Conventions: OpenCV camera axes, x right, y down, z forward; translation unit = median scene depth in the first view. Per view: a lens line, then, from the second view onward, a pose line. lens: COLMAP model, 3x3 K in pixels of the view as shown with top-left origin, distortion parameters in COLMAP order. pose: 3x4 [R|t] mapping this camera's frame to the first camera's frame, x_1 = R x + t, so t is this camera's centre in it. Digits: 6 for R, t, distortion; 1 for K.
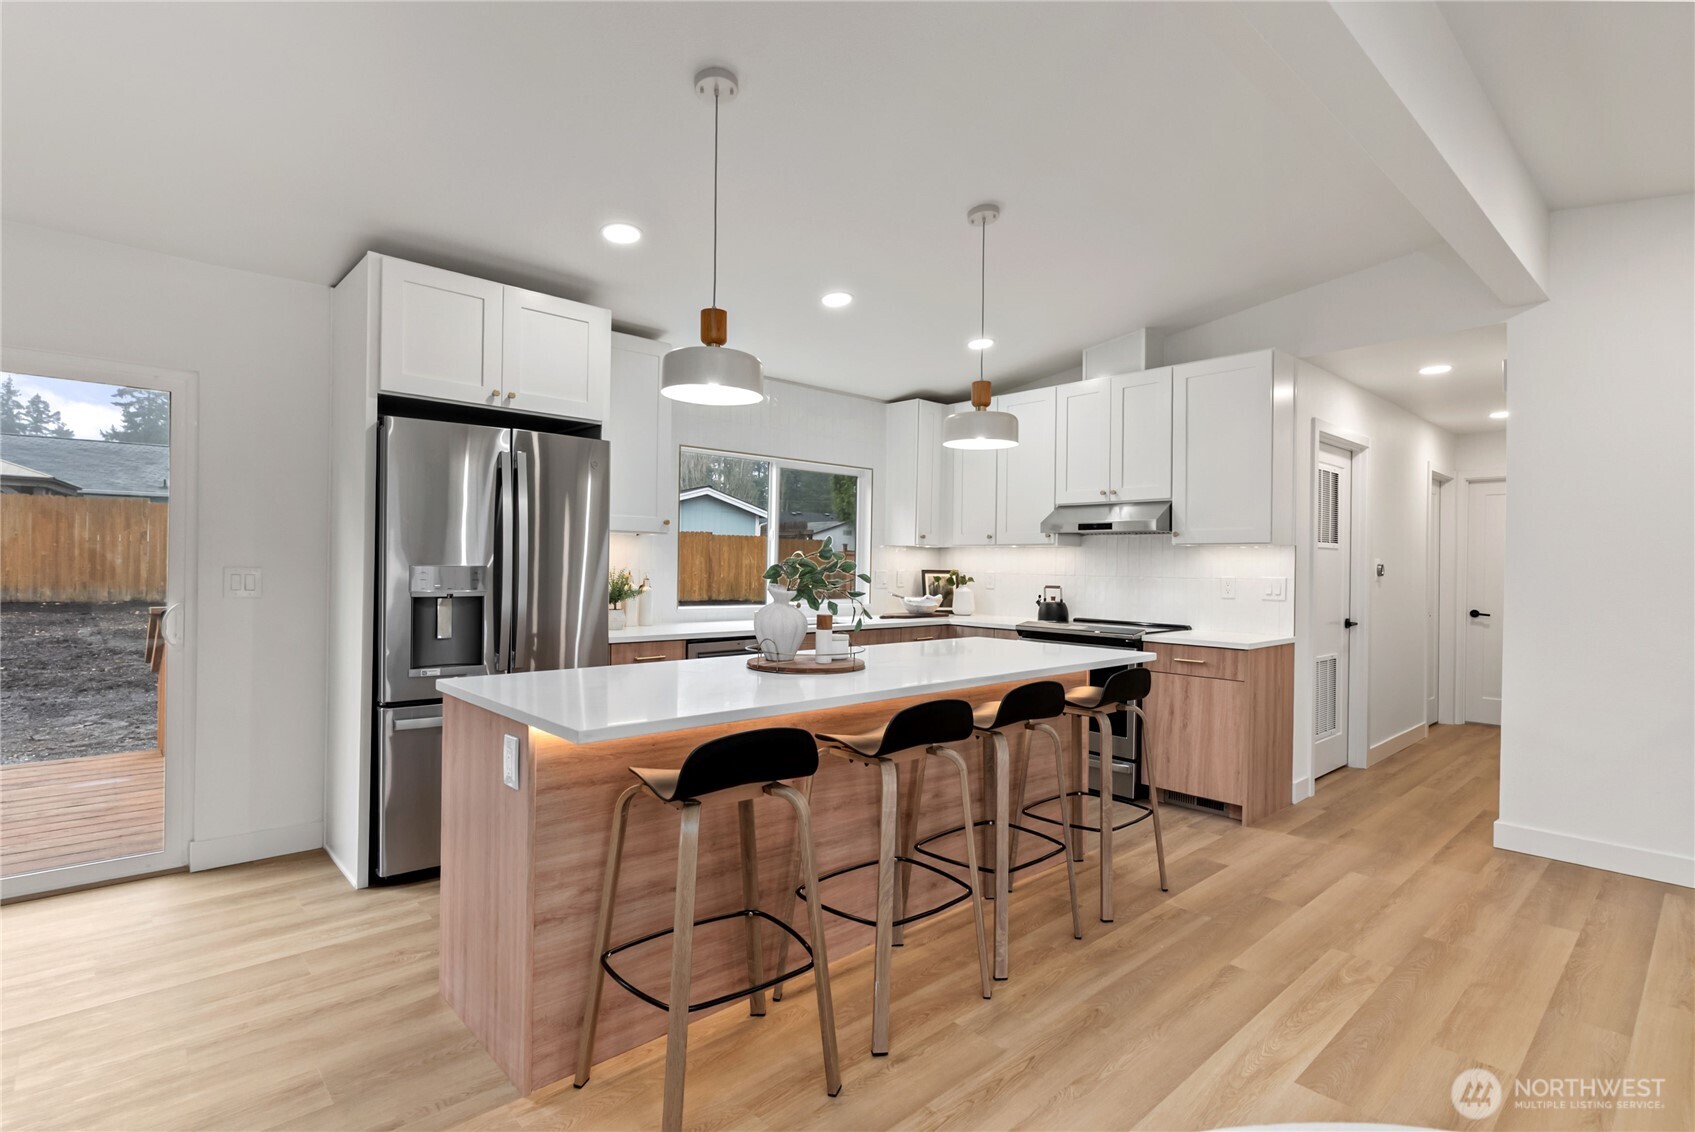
lens RADIAL K [[819.1, 0, 863.0], [0, 819.1, 562.0], [0, 0, 1]] dist [0.004747, -0.000390]
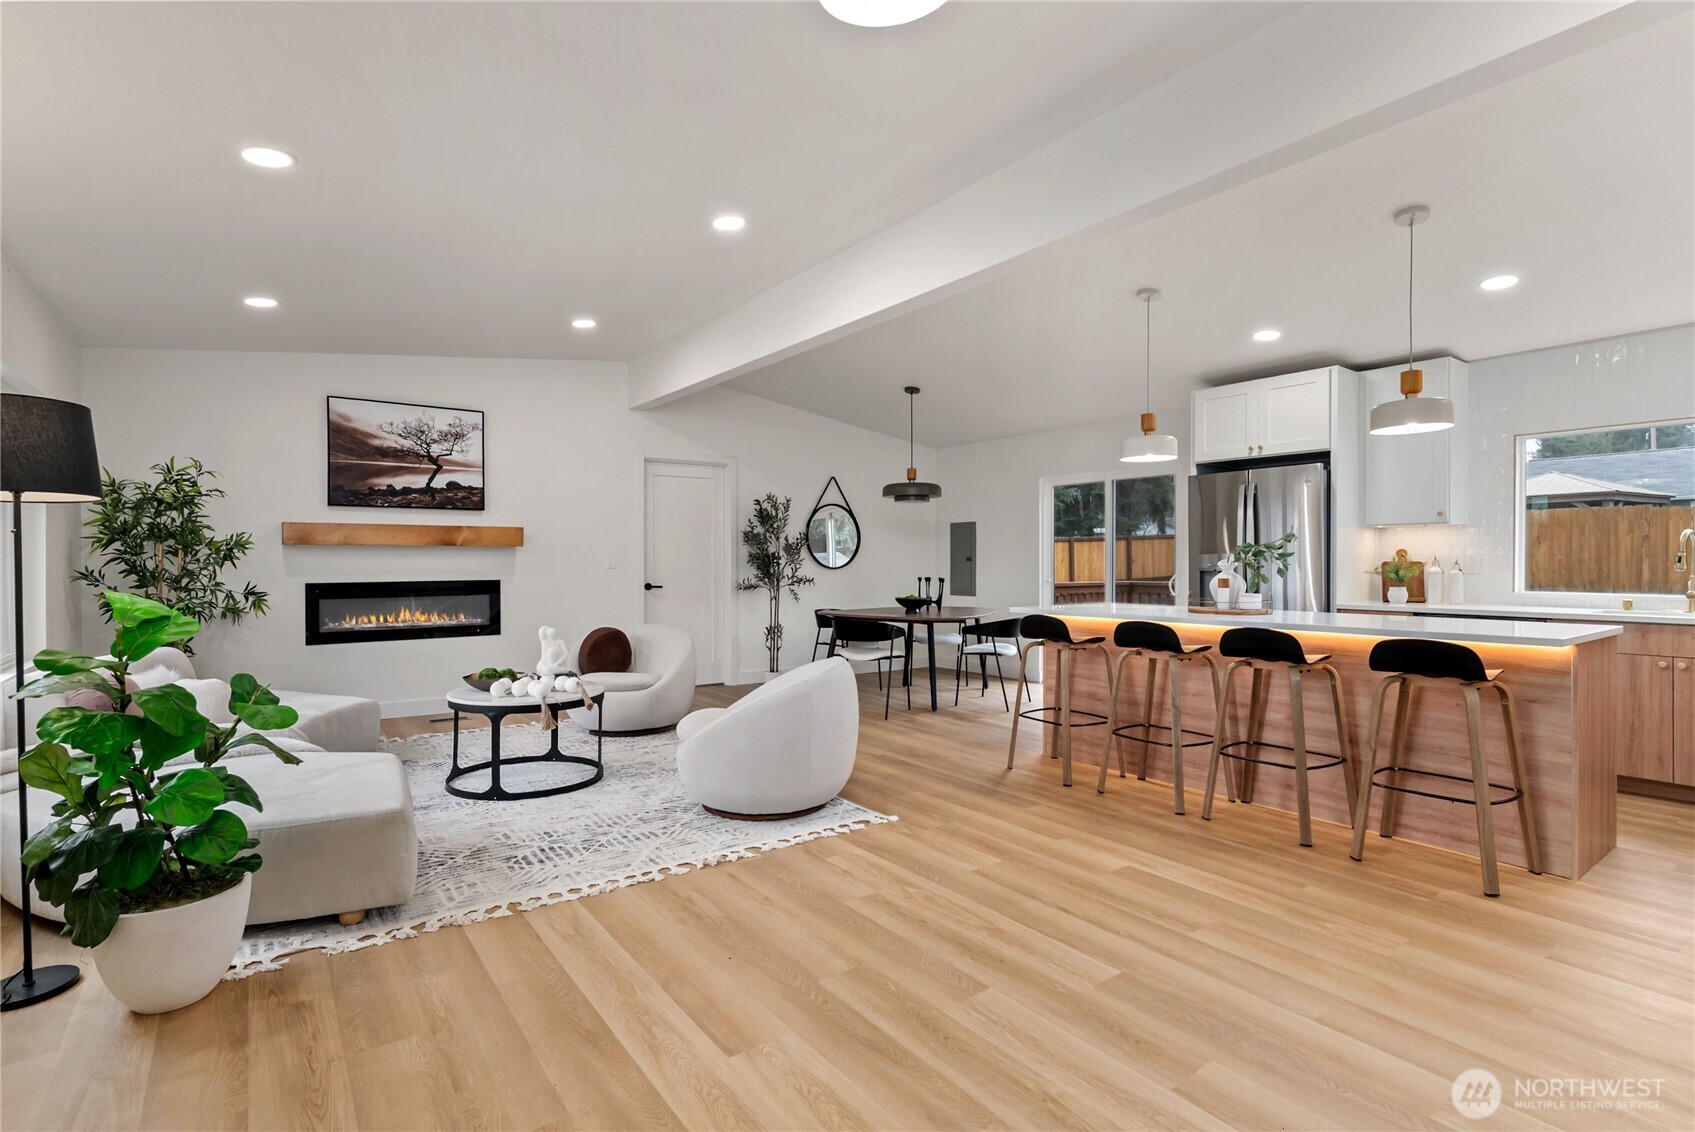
lens RADIAL K [[819.1, 0, 844.3], [0, 819.1, 569.5], [0, 0, 1]] dist [0.004747, -0.000390]
pose [[-0.119356, -0.005311, -0.992837, 1.021088], [0.003051, 0.999979, -0.005716, 0.034832], [0.992847, -0.003711, -0.119337, 0.307723]]
